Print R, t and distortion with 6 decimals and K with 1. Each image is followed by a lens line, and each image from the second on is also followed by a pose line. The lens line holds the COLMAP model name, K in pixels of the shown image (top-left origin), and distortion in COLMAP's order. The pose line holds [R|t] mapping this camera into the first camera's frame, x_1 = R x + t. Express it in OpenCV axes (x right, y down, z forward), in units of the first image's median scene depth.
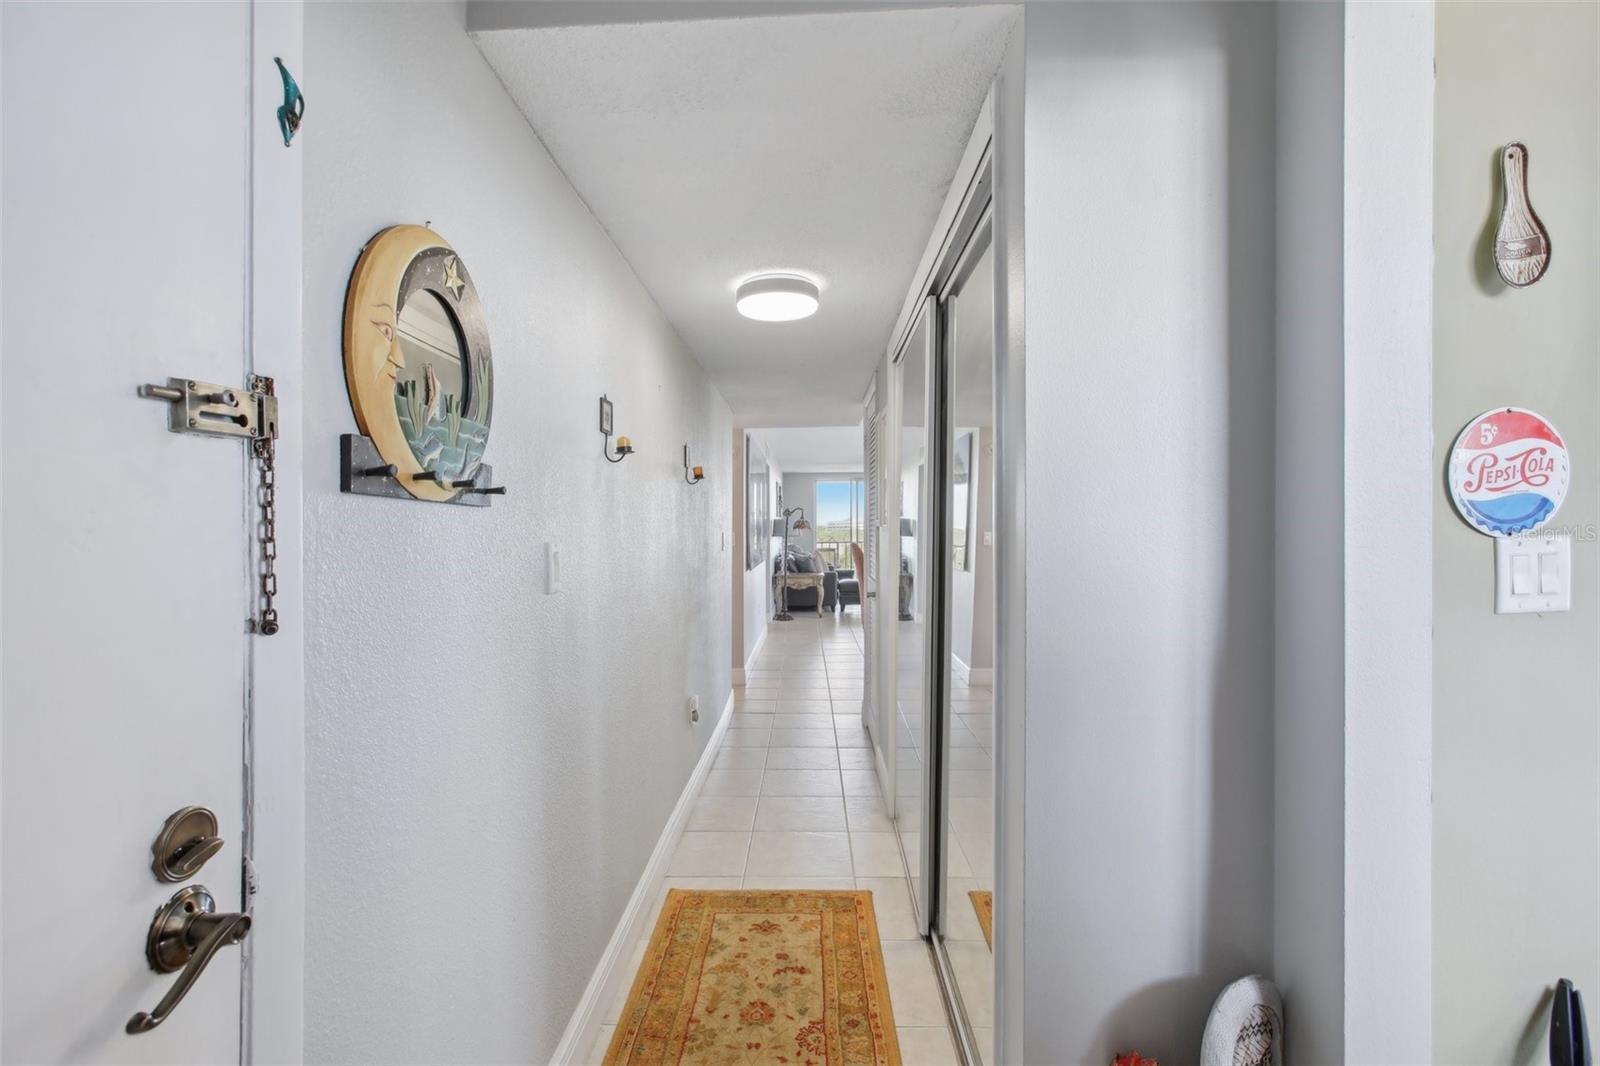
lens RADIAL K [[731.1, 0, 792.0], [0, 731.1, 531.7], [0, 0, 1]] dist [-0.053628, 0.025986]
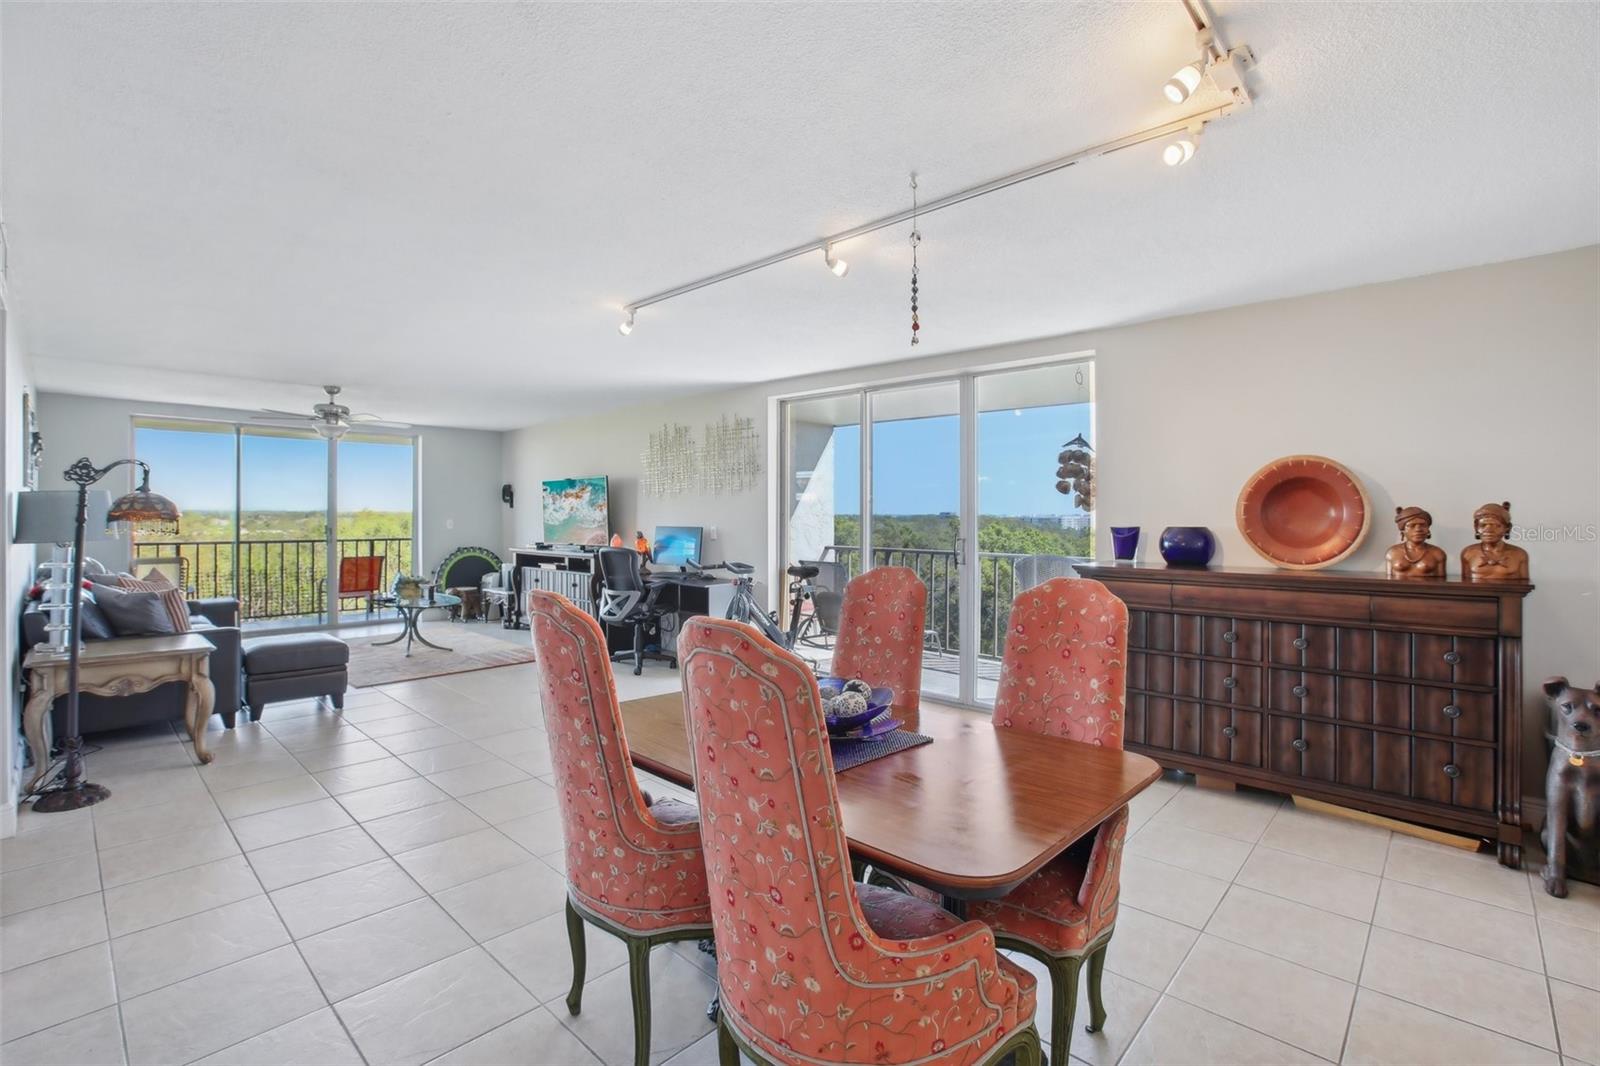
lens RADIAL K [[732.8, 0, 800.2], [0, 732.8, 512.4], [0, 0, 1]] dist [-0.055754, 0.021664]
pose [[0.668958, 0.006558, 0.743271, -0.026566], [-0.002317, 0.999975, -0.006738, -0.006291], [-0.743296, 0.002785, 0.668956, 0.533284]]
